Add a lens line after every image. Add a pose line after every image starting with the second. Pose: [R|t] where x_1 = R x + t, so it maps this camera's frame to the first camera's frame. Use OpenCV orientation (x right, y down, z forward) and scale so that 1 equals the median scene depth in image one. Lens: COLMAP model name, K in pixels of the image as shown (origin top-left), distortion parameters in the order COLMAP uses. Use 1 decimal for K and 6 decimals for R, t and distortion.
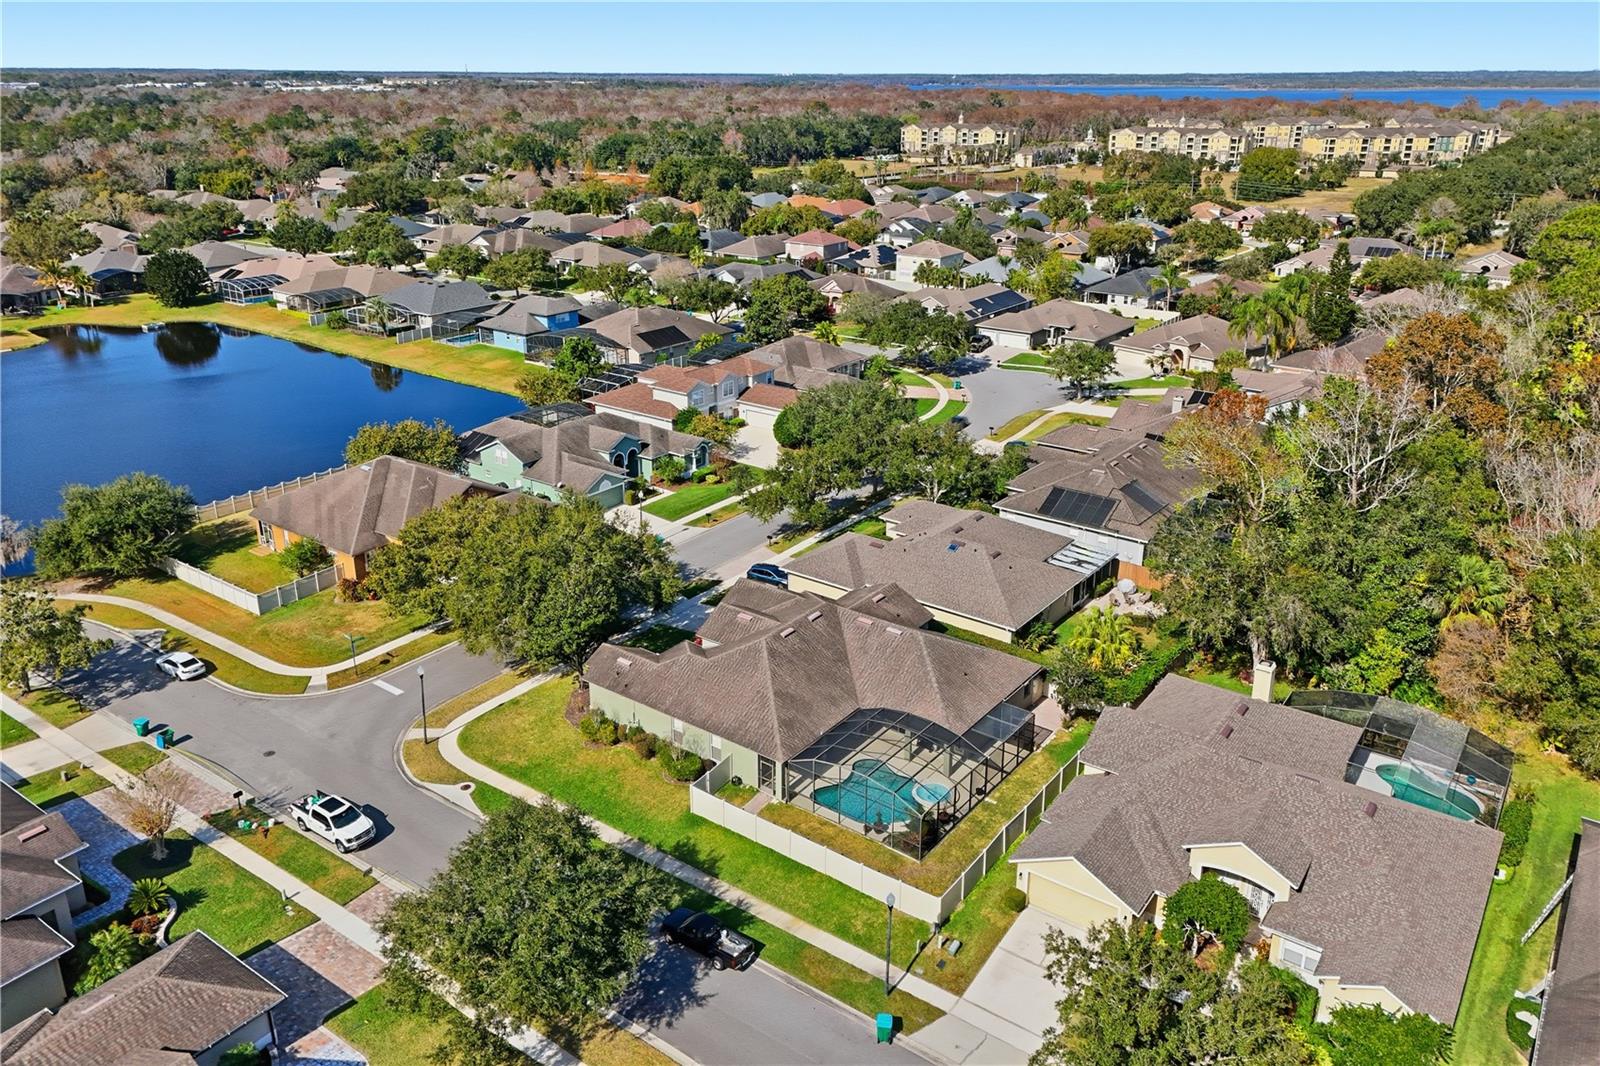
lens RADIAL K [[1169.5, 0, 807.7], [0, 1169.5, 528.8], [0, 0, 1]] dist [0.089885, -0.159870]
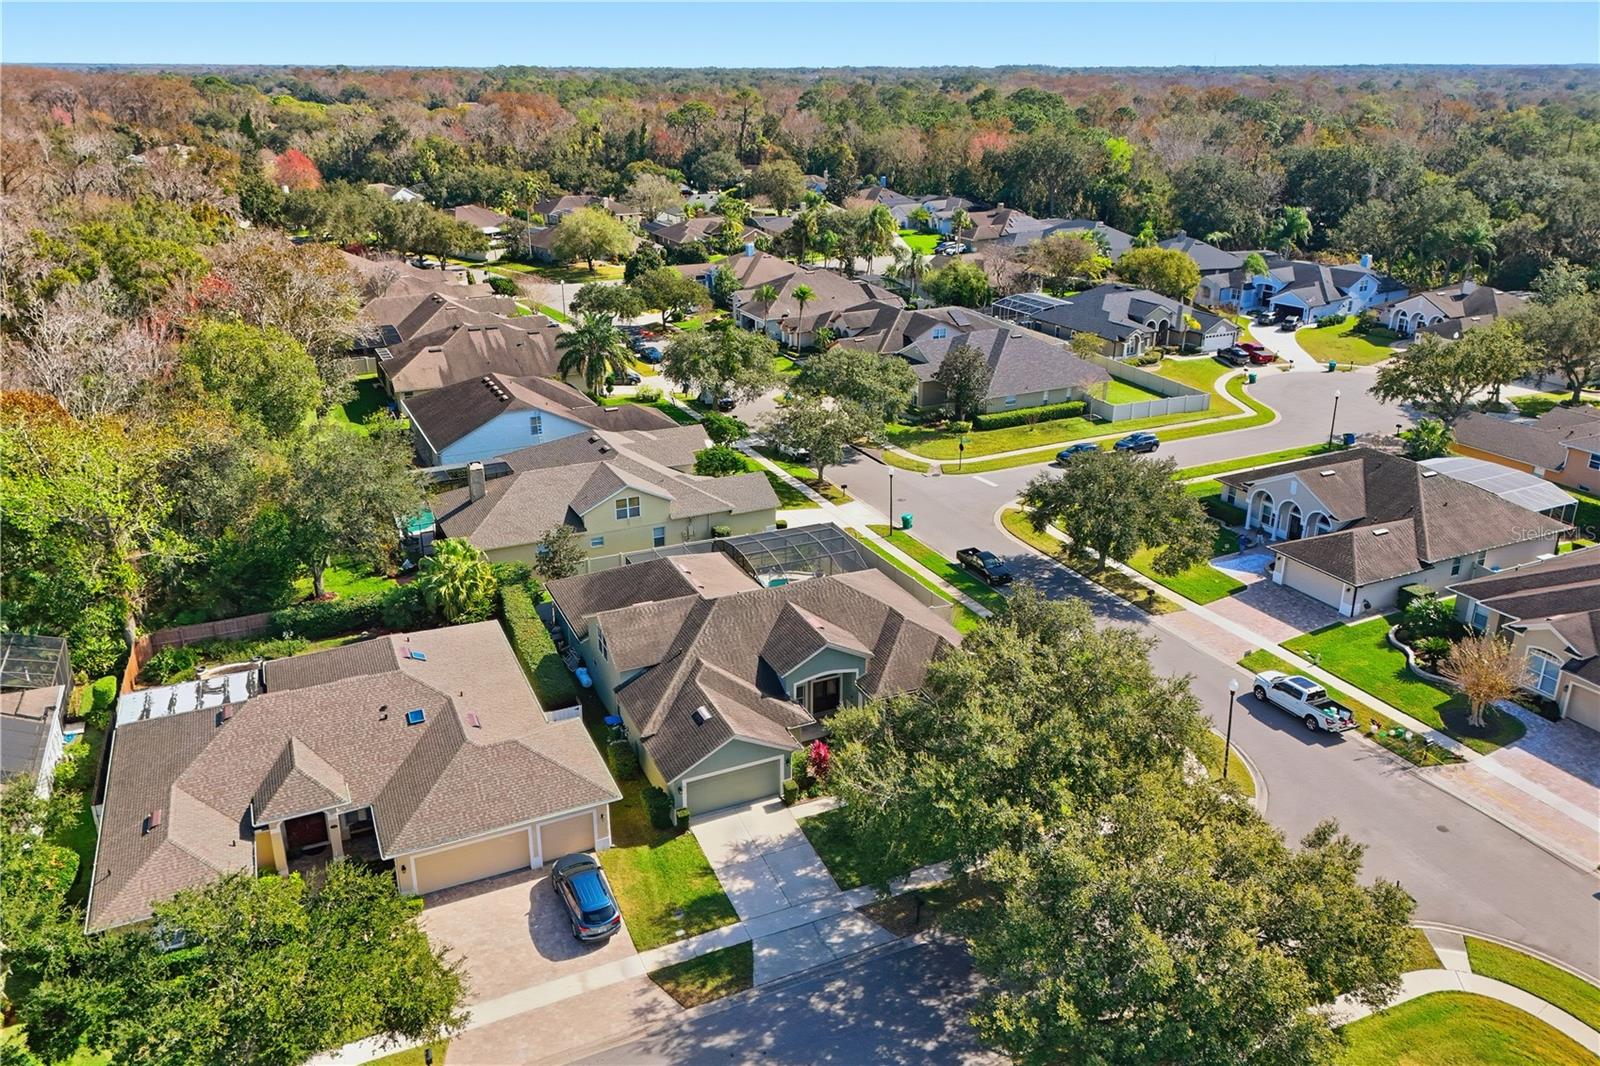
lens RADIAL K [[1169.5, 0, 807.7], [0, 1169.5, 528.8], [0, 0, 1]] dist [0.089885, -0.159870]
pose [[-0.880468, -0.180415, 0.438436, -0.419685], [0.168869, 0.744775, 0.645595, -0.527759], [-0.443012, 0.642464, -0.625284, 1.604153]]
